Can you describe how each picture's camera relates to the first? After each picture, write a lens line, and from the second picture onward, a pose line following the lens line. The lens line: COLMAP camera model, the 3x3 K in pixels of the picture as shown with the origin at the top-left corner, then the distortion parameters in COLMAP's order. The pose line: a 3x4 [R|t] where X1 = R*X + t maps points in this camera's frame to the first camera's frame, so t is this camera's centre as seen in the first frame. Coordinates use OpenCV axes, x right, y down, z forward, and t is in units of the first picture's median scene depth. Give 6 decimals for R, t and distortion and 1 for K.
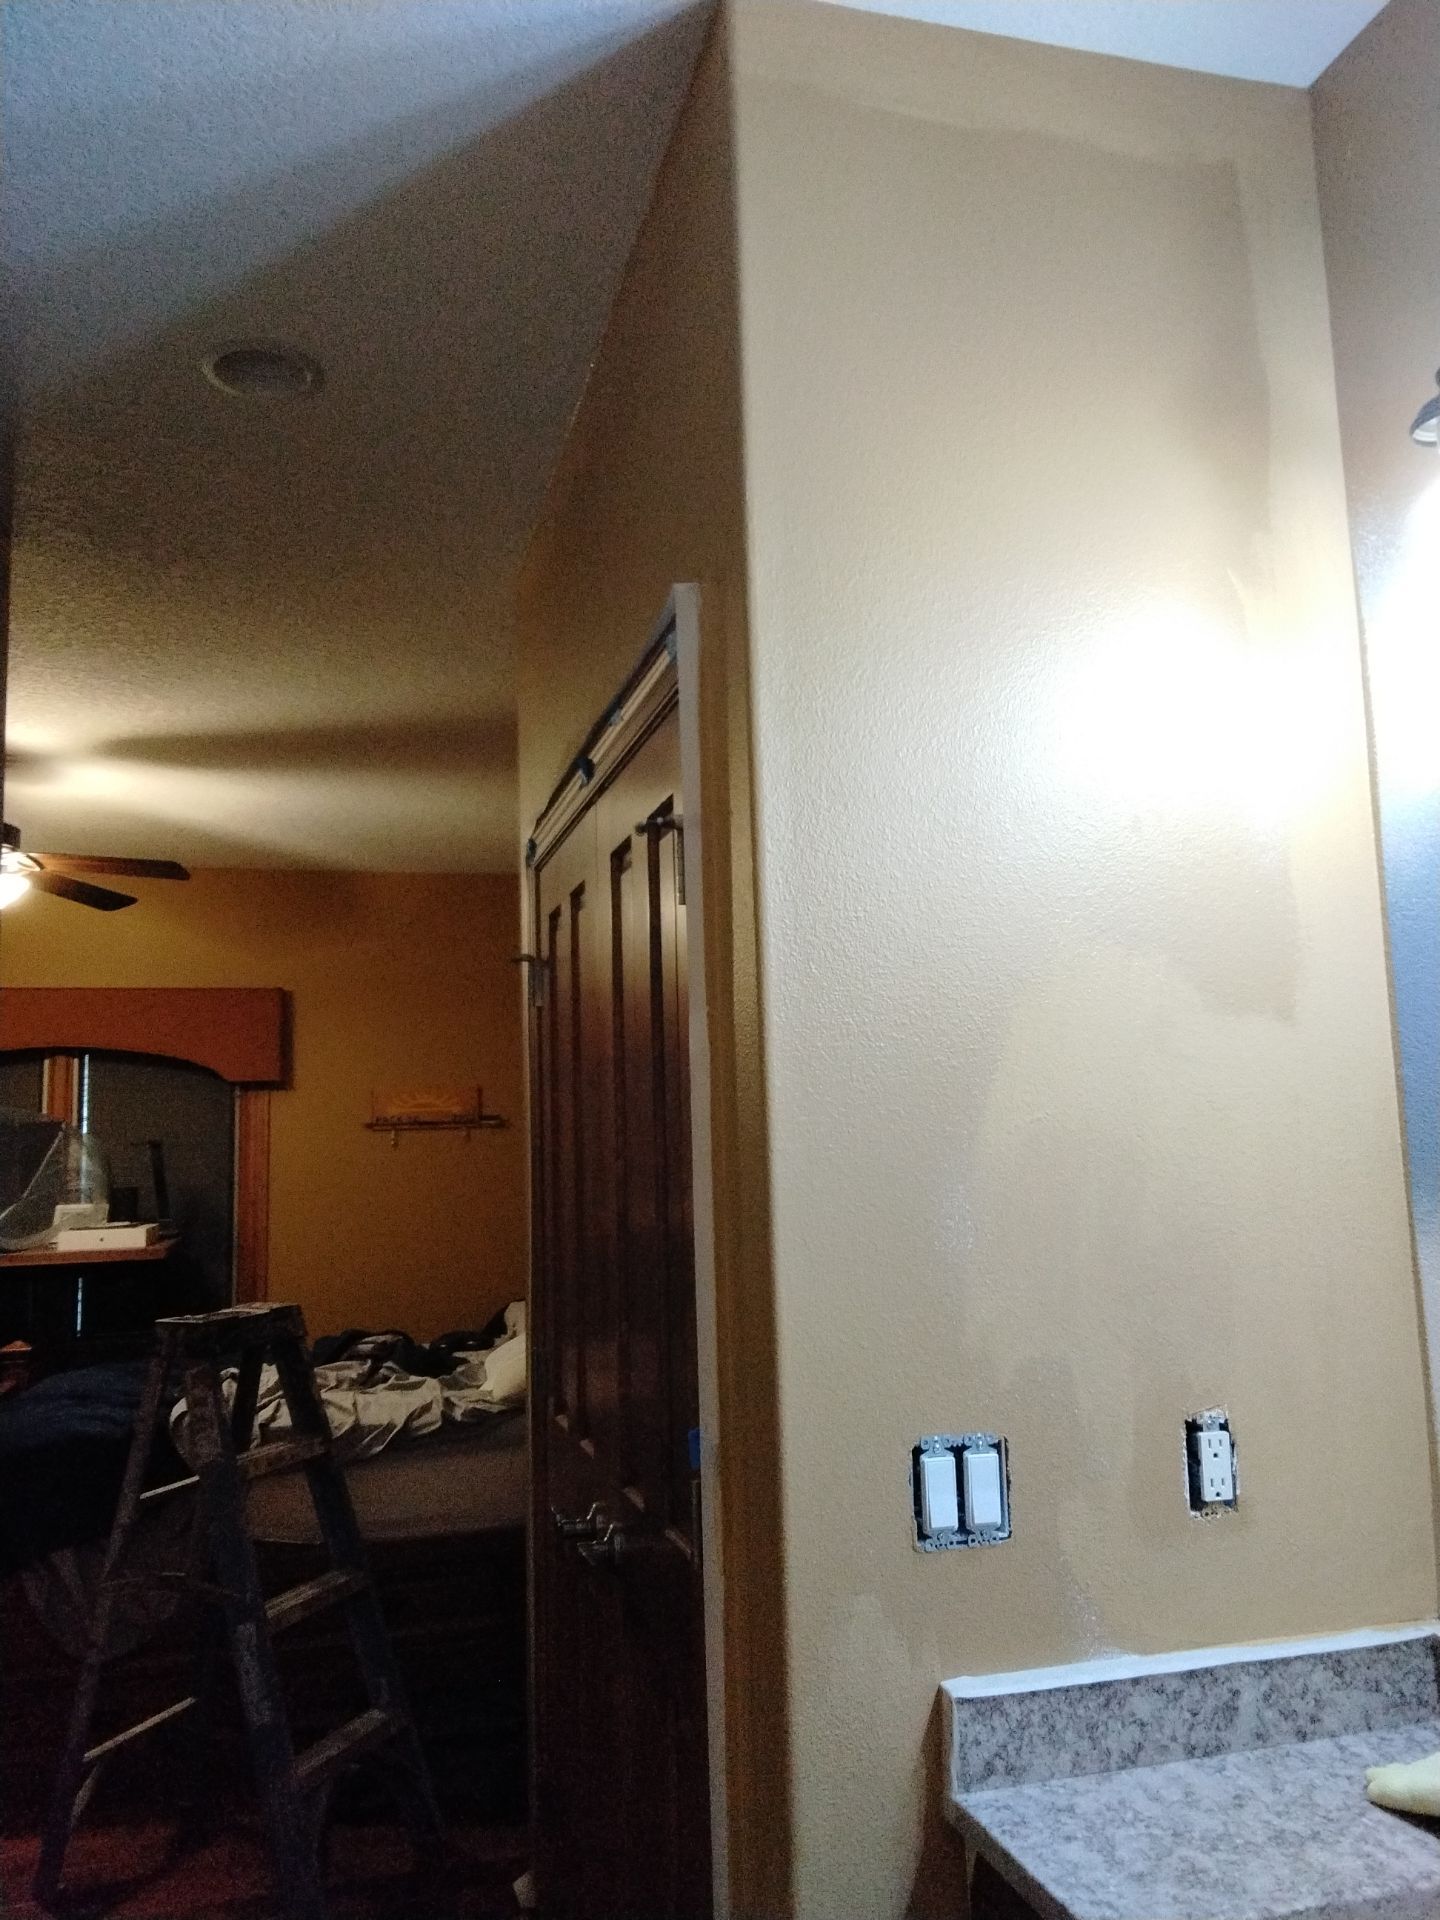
lens RADIAL K [[1510.1, 0, 720.0], [0, 1510.1, 960.0], [0, 0, 1]] dist [-0.002794, -0.002188]
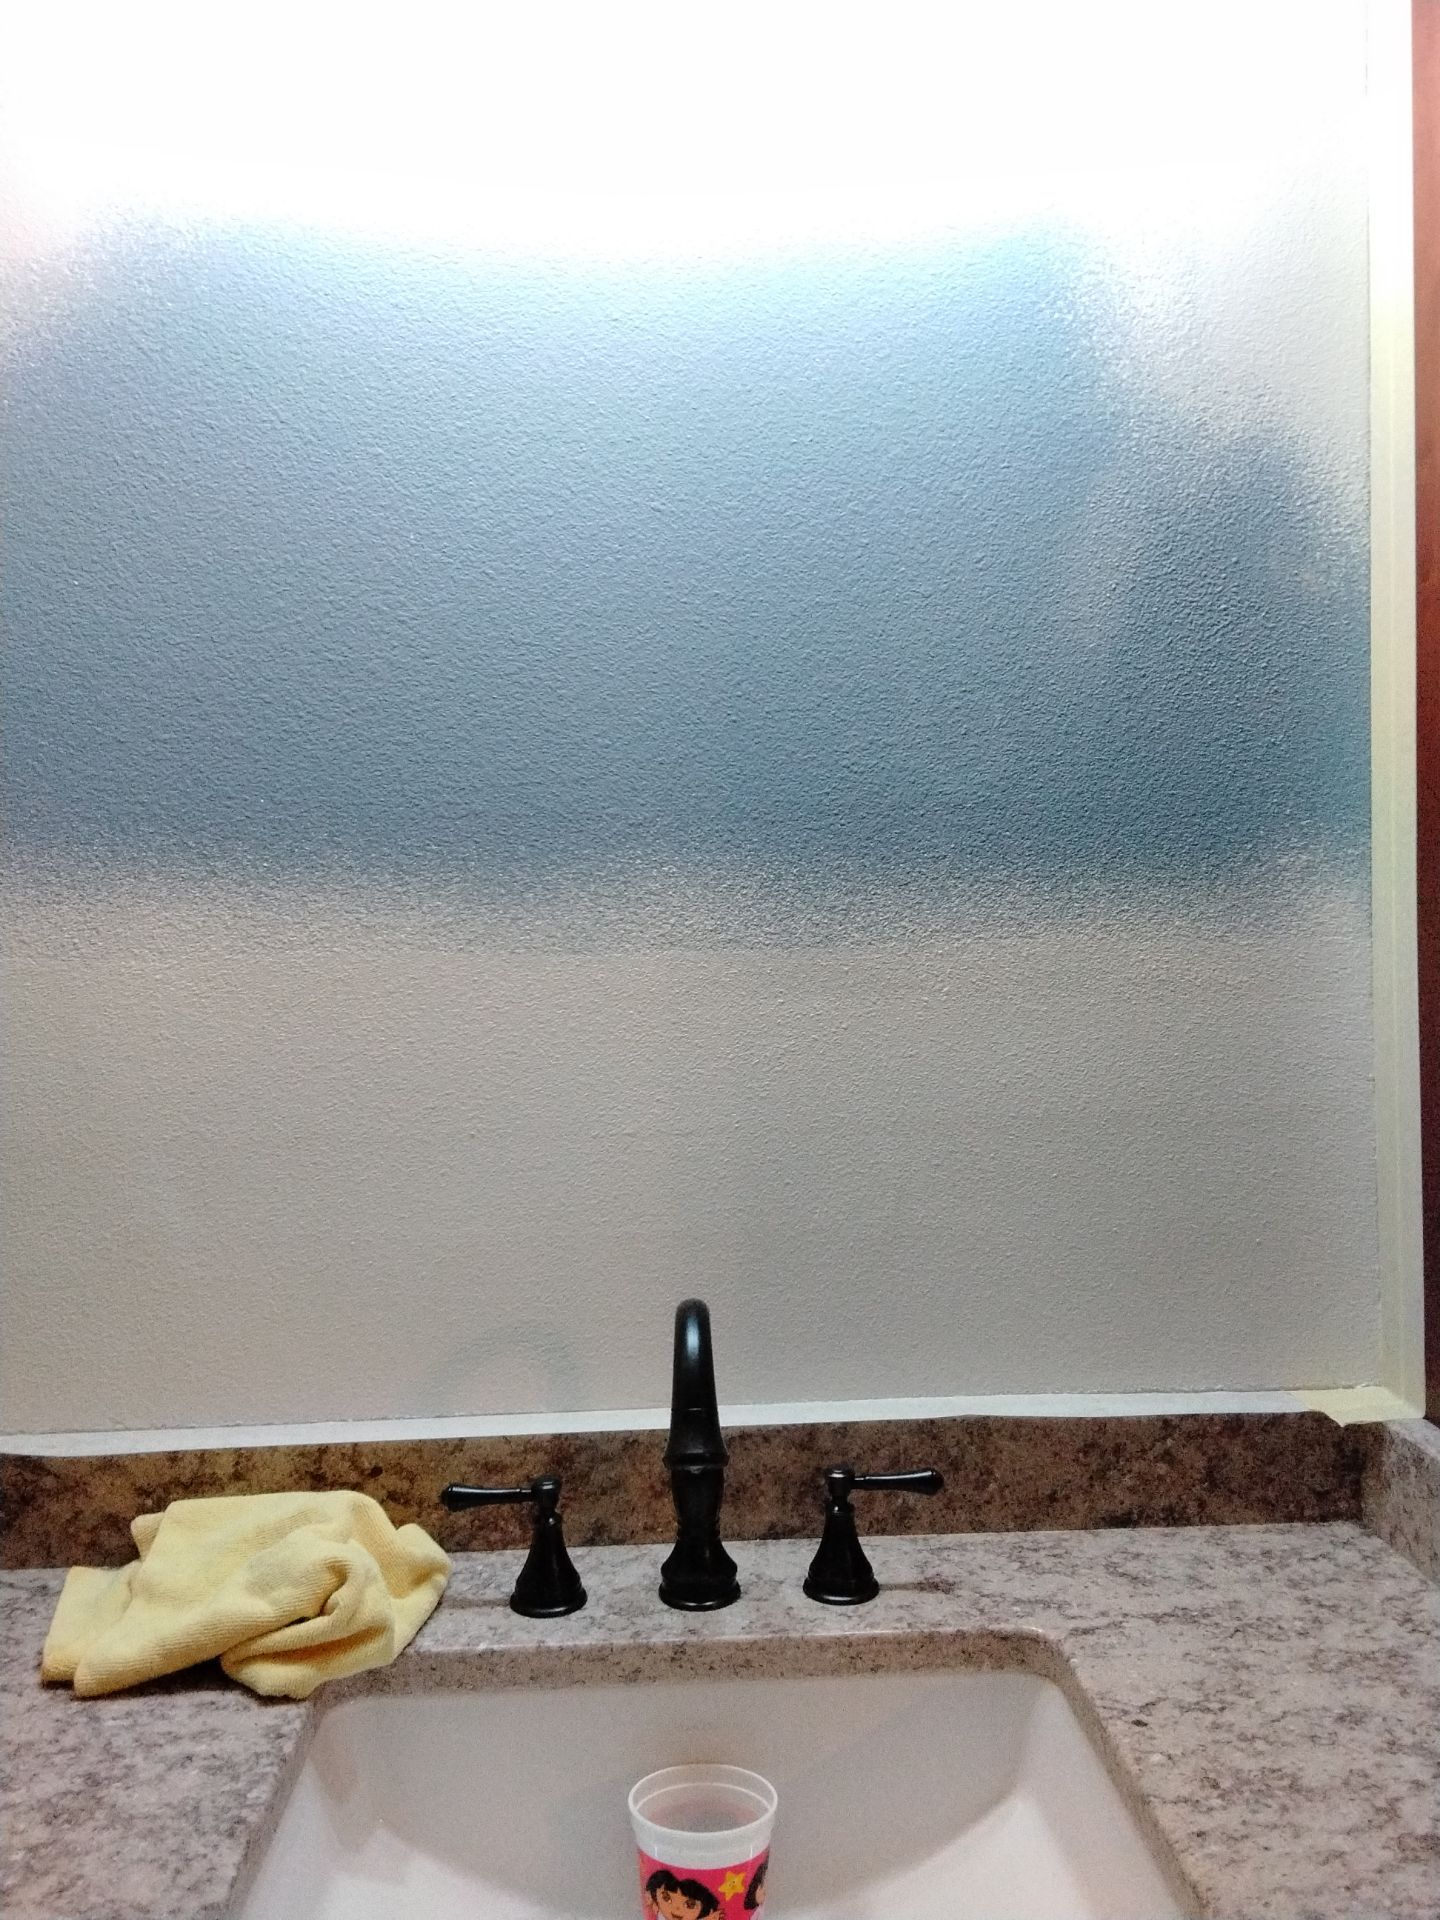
lens RADIAL K [[1471.4, 0, 710.1], [0, 1471.4, 959.2], [0, 0, 1]] dist [0.105810, -0.159596]
pose [[0.226191, 0.001229, 0.974082, -0.159599], [-0.106489, 0.994037, 0.023473, 0.197038], [-0.968245, -0.109039, 0.224973, 0.648870]]
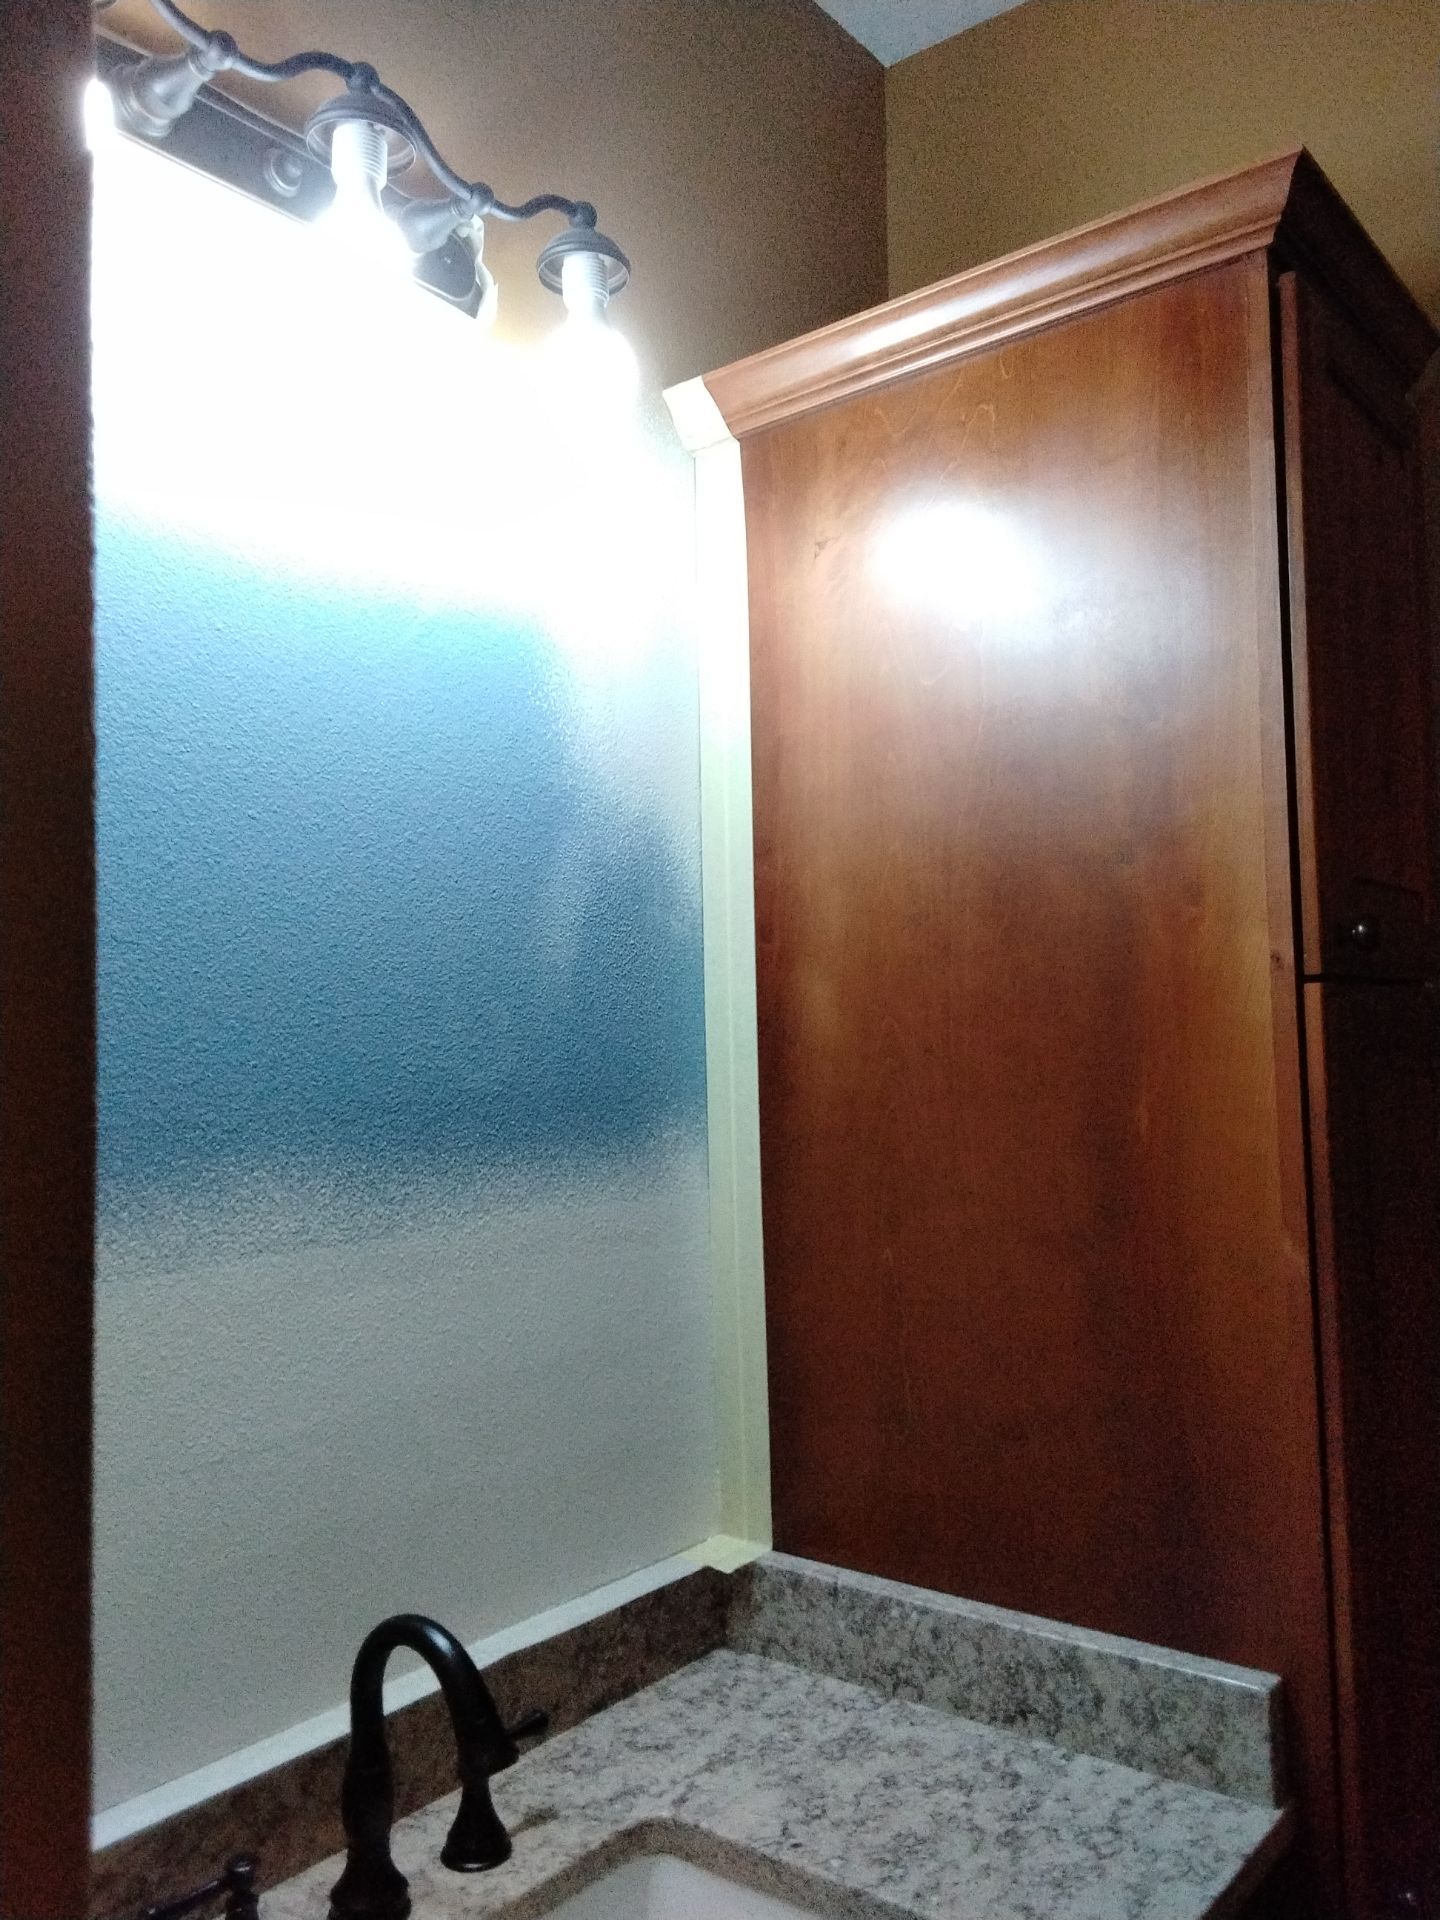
lens RADIAL K [[1471.4, 0, 710.1], [0, 1471.4, 959.2], [0, 0, 1]] dist [0.105810, -0.159596]
pose [[-0.581701, 0.087192, 0.808716, -0.182343], [-0.059057, 0.987087, -0.148903, 0.156752], [-0.811256, -0.134377, -0.569040, 1.173042]]
